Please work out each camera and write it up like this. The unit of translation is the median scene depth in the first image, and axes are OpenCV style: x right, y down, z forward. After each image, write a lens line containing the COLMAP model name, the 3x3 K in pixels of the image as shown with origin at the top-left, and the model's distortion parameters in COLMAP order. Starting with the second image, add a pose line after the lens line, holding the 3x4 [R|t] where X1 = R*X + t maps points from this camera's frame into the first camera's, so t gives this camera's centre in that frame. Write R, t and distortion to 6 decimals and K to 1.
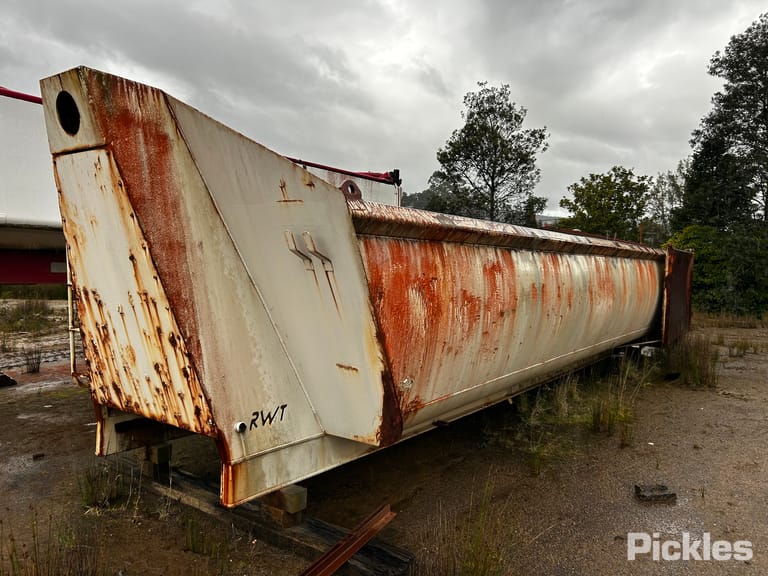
lens RADIAL K [[578.7, 0, 383.1], [0, 578.7, 281.5], [0, 0, 1]] dist [0.040753, -0.048341]
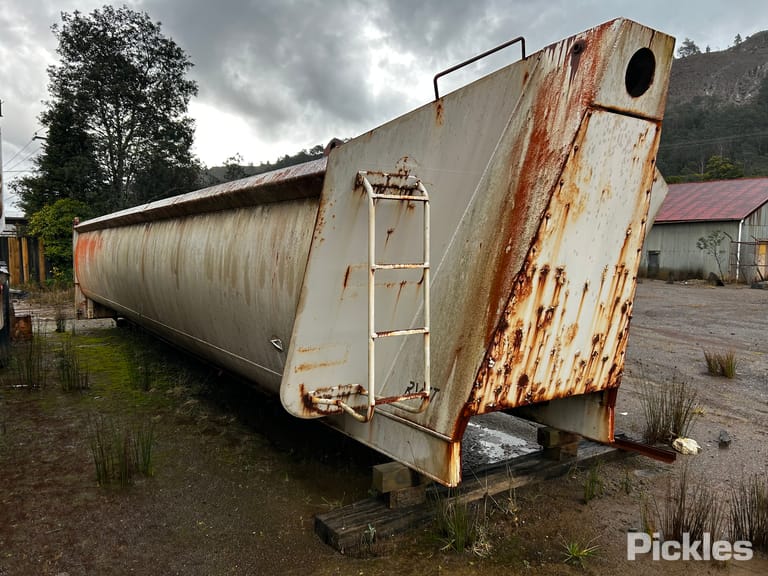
lens RADIAL K [[577.0, 0, 381.3], [0, 577.0, 290.2], [0, 0, 1]] dist [0.045011, -0.052556]
pose [[0.347192, -0.080368, 0.934344, -1.339528], [0.024510, 0.996758, 0.076629, -0.023278], [-0.937474, -0.003704, 0.348036, 0.909307]]
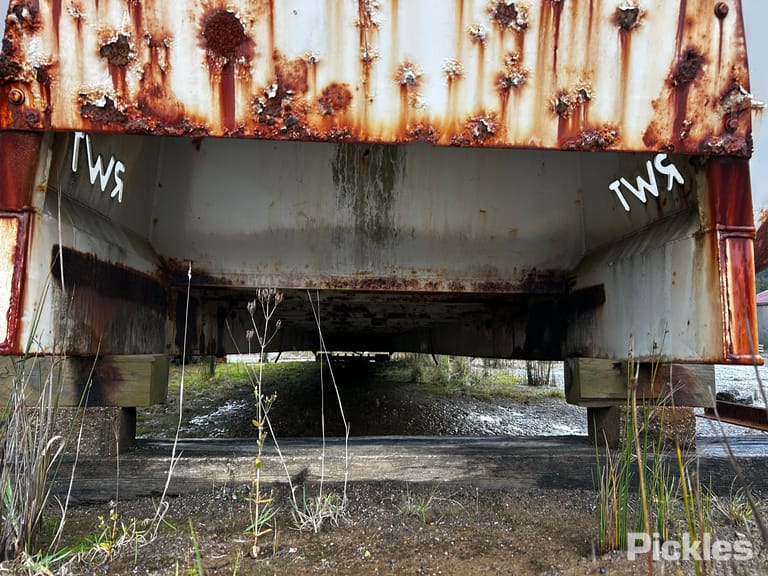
lens RADIAL K [[578.7, 0, 383.1], [0, 578.7, 281.5], [0, 0, 1]] dist [0.040753, -0.048341]
pose [[0.769310, 0.063165, 0.635746, -0.571797], [0.022654, 0.991778, -0.125952, 0.333062], [-0.638474, 0.111298, 0.761553, 0.771511]]
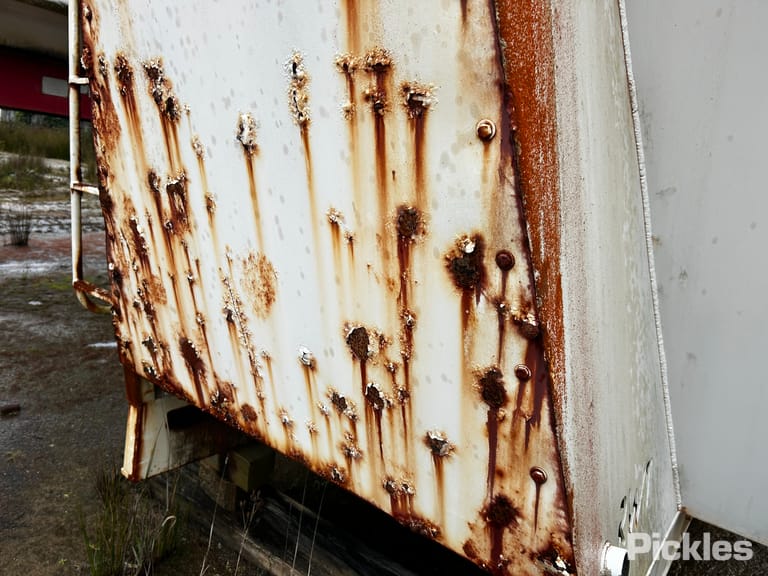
lens RADIAL K [[578.7, 0, 383.1], [0, 578.7, 281.5], [0, 0, 1]] dist [0.040753, -0.048341]
pose [[0.993301, 0.115092, 0.010303, -0.347822], [-0.115200, 0.979372, 0.166013, 0.059985], [0.009016, -0.166088, 0.986070, 0.645046]]
